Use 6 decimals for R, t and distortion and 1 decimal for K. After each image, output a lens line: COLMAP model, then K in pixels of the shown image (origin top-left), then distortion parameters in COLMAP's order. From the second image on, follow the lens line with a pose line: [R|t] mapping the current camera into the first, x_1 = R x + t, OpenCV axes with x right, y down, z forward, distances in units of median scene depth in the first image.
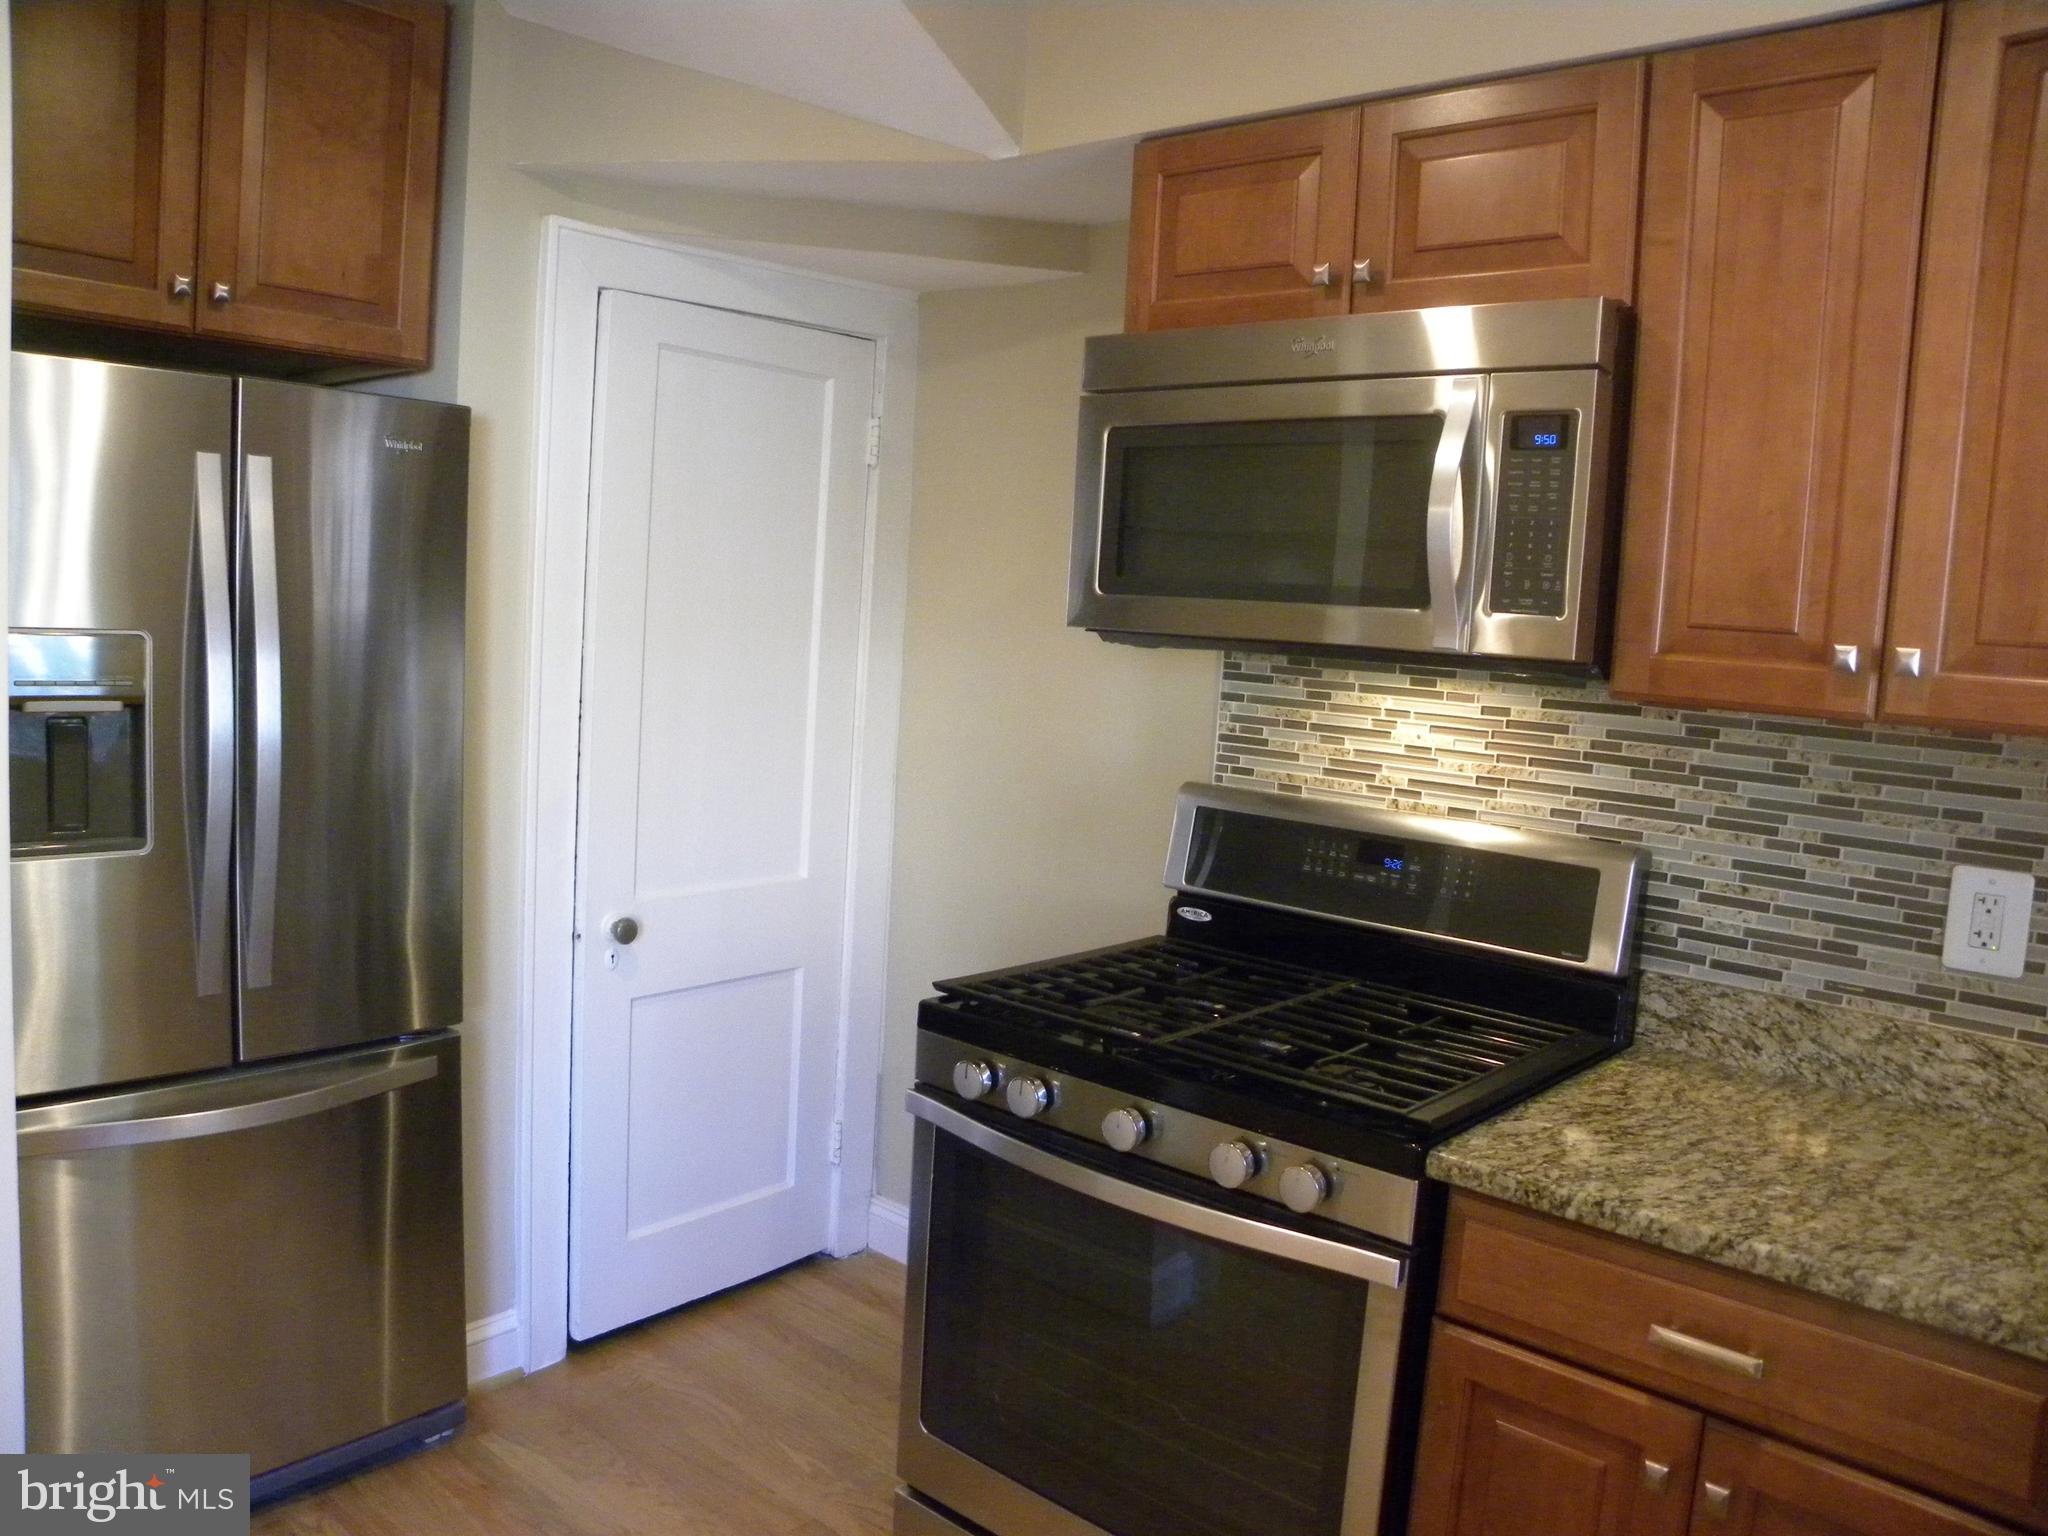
lens RADIAL K [[1538.6, 0, 1024.0], [0, 1538.6, 768.0], [0, 0, 1]] dist [-0.164220, 0.097132]
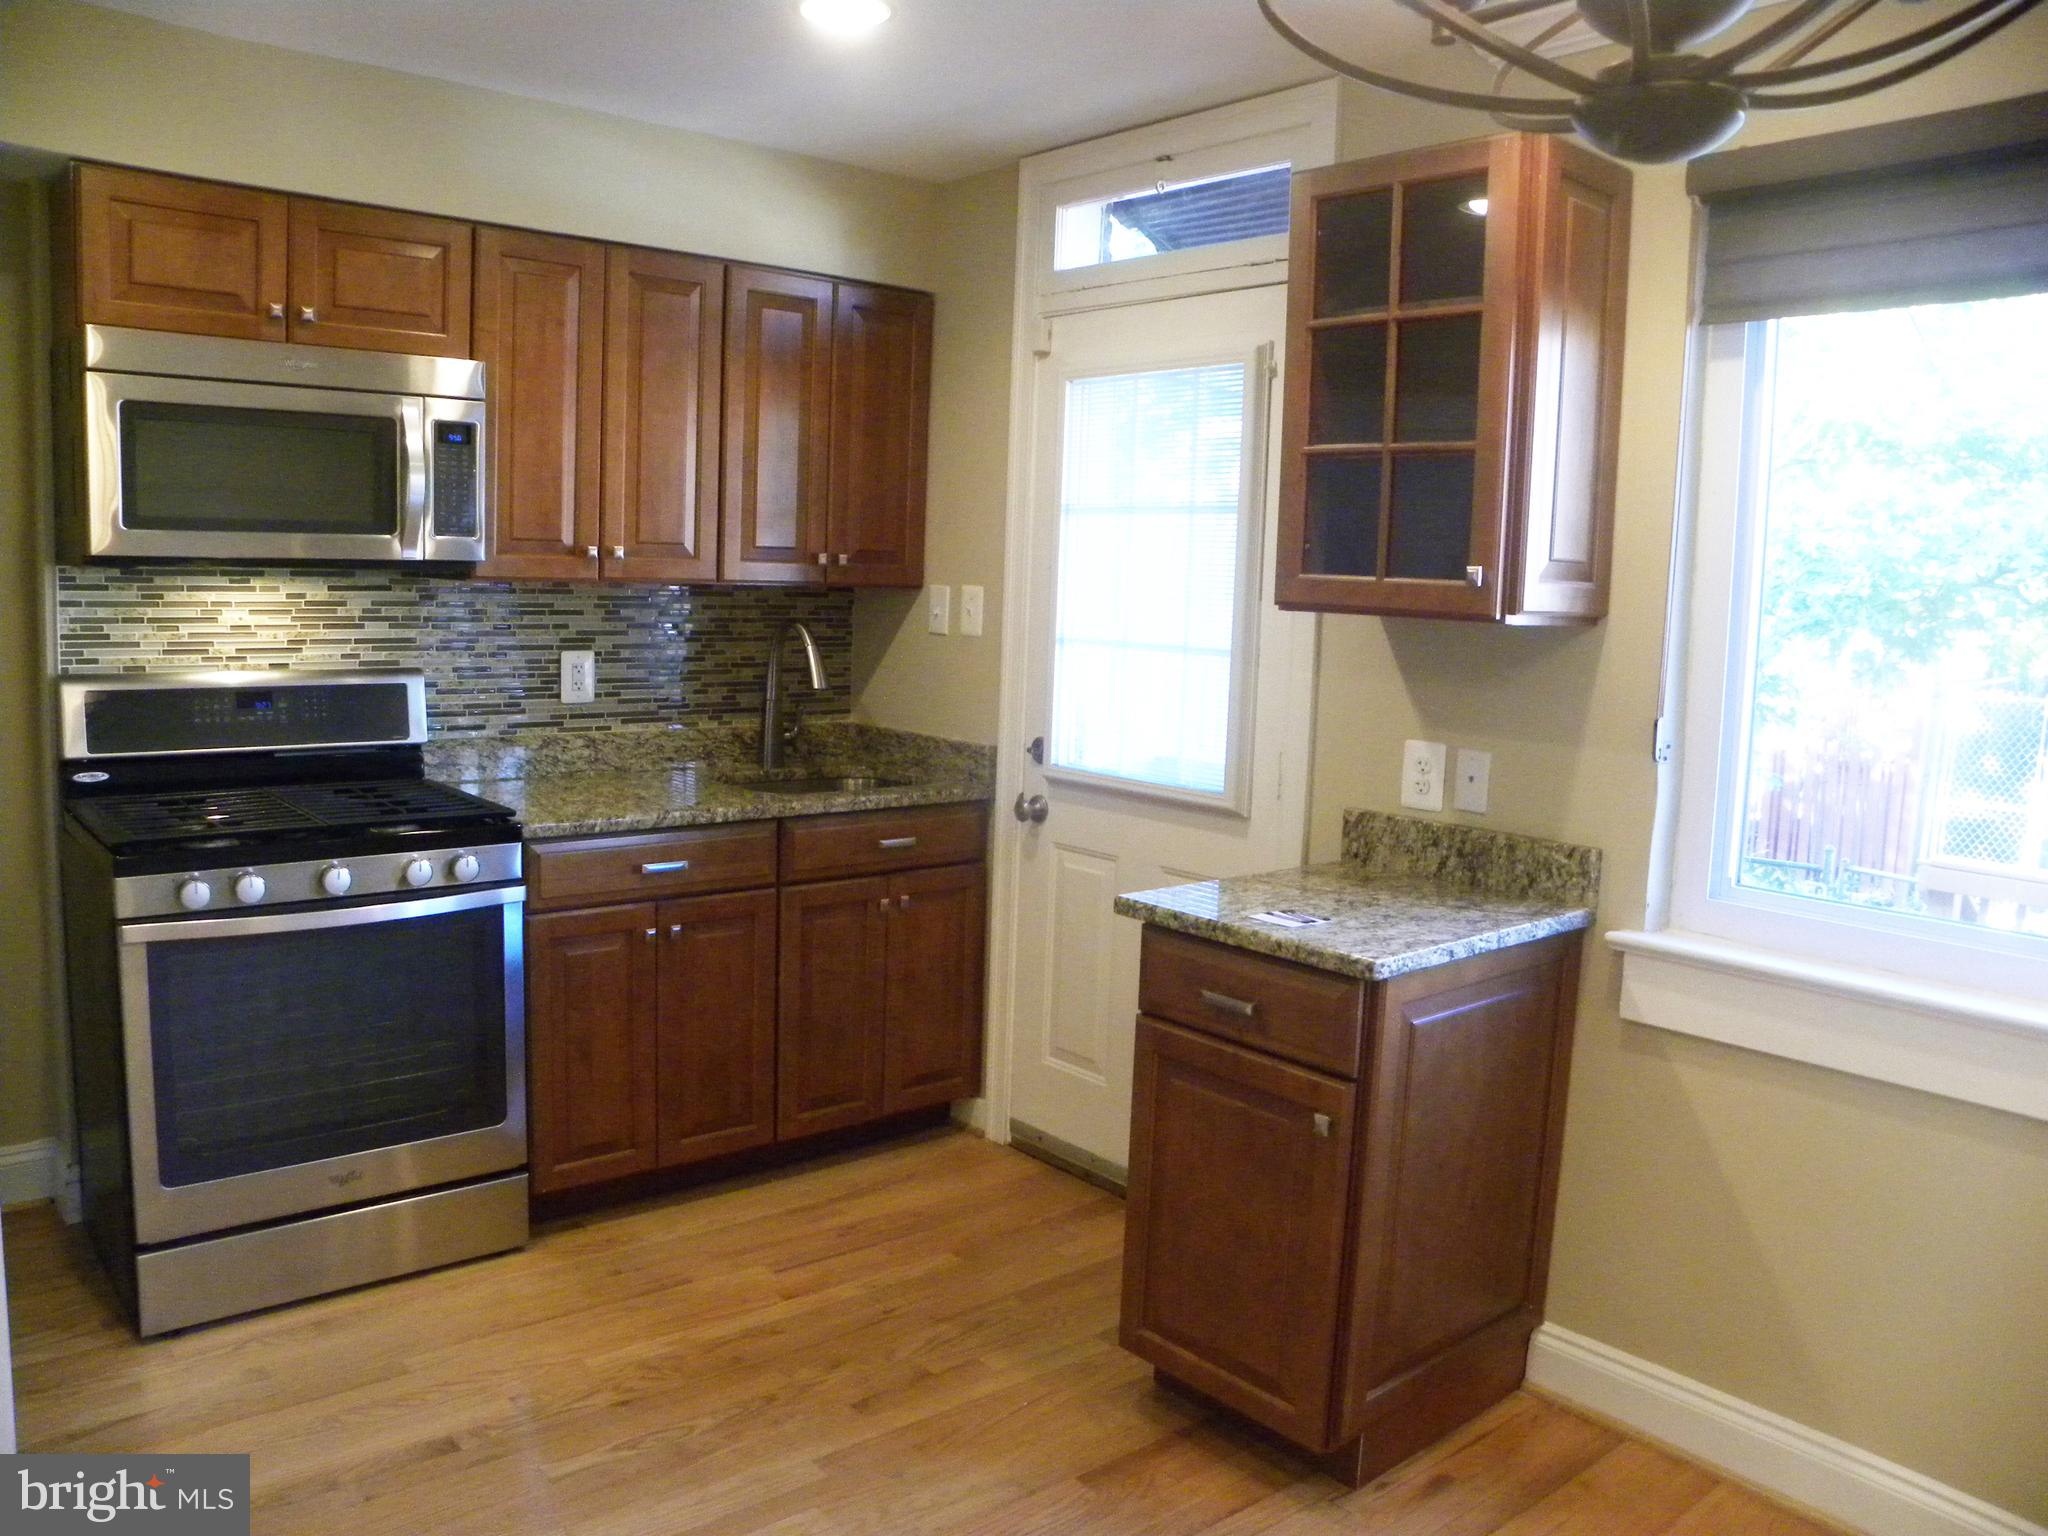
lens RADIAL K [[1538.6, 0, 1024.0], [0, 1538.6, 768.0], [0, 0, 1]] dist [-0.164220, 0.097132]
pose [[0.130859, -0.180162, 0.974894, -1.170142], [0.073336, 0.982415, 0.171708, -0.076172], [-0.988685, 0.049025, 0.141771, 0.081073]]
